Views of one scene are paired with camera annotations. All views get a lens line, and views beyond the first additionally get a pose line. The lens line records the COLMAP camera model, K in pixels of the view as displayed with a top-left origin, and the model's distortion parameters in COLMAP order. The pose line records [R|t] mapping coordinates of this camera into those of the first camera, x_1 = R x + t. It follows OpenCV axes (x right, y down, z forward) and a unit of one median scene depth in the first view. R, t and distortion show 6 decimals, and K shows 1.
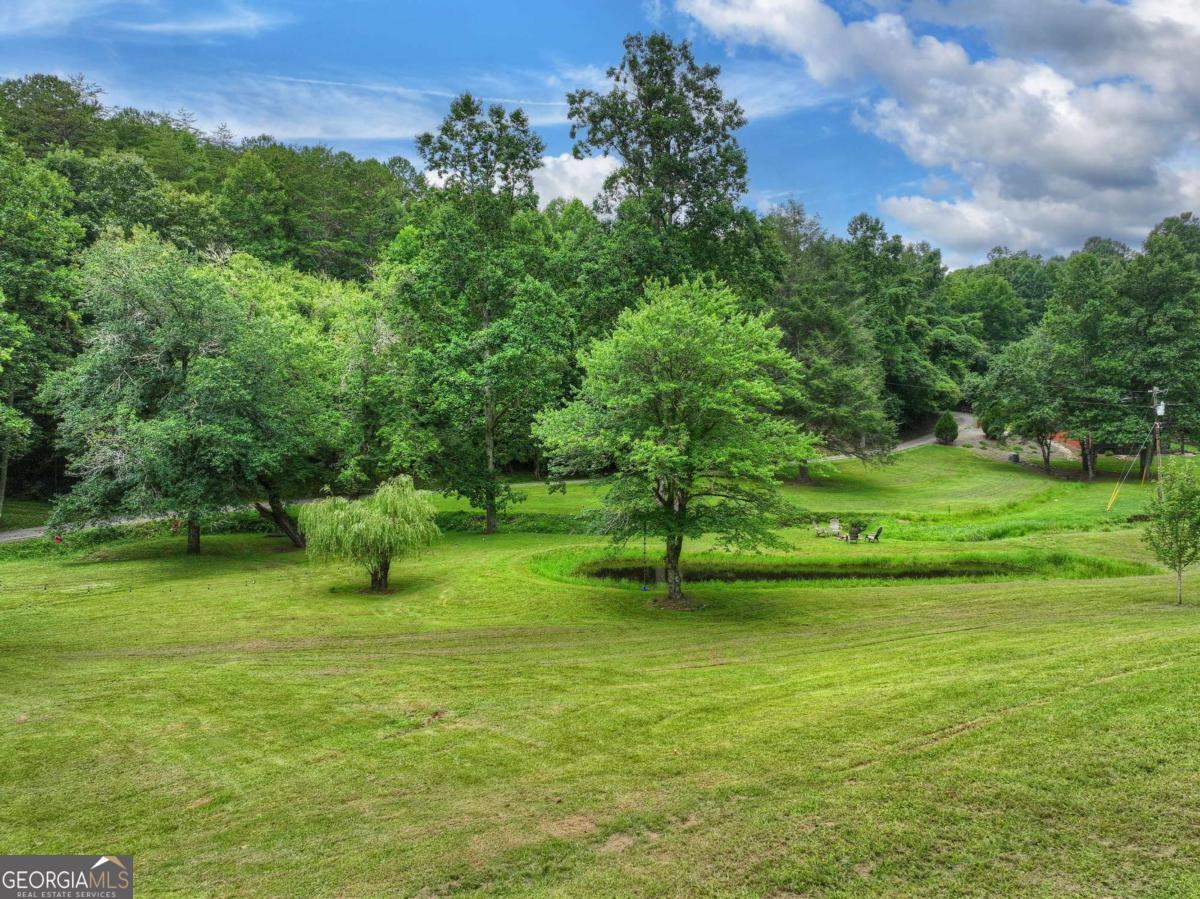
lens RADIAL K [[844.1, 0, 602.5], [0, 844.1, 444.7], [0, 0, 1]] dist [0.002933, 0.013377]
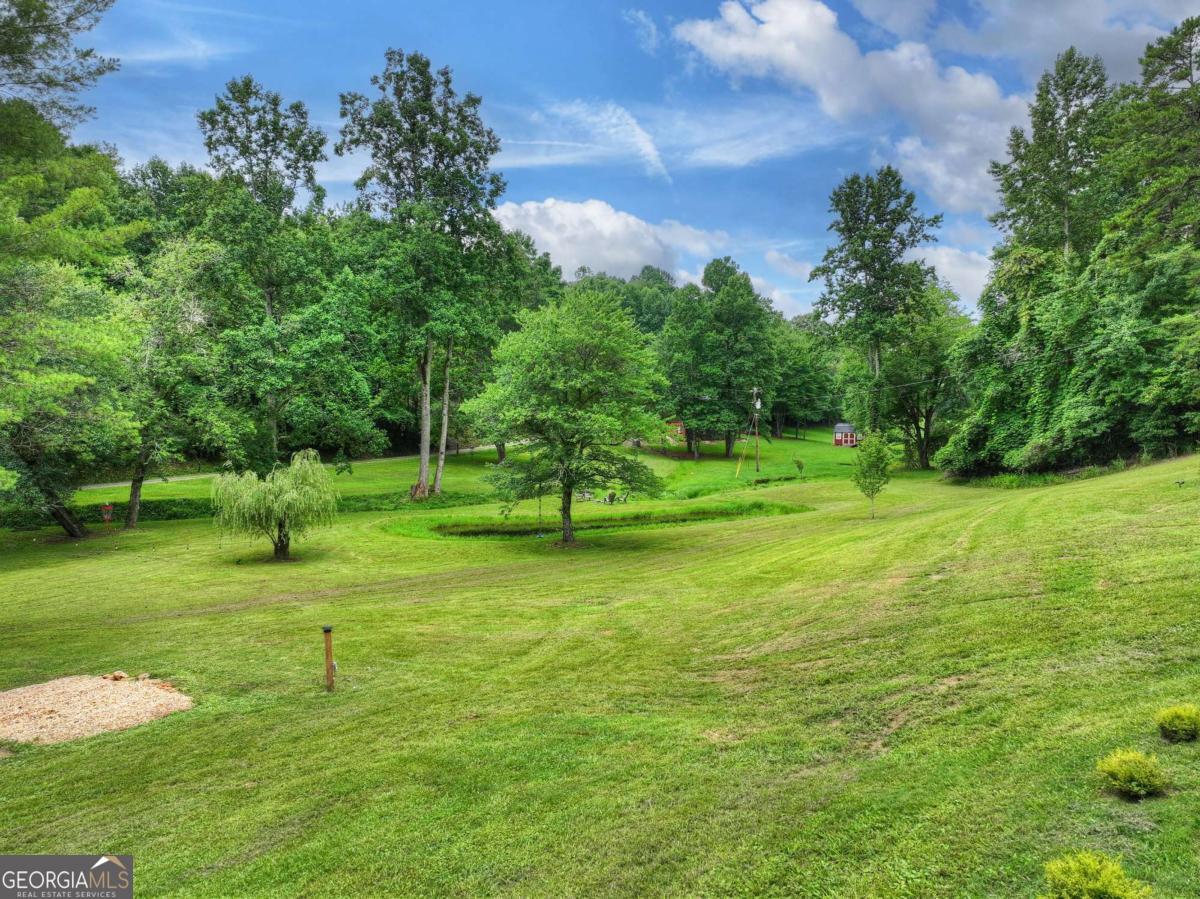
lens RADIAL K [[844.1, 0, 602.5], [0, 844.1, 444.7], [0, 0, 1]] dist [0.002933, 0.013377]
pose [[0.868988, -0.008906, 0.494754, -0.271964], [0.007349, 0.999960, 0.005091, 0.016932], [-0.494779, -0.000788, 0.869018, -0.071965]]
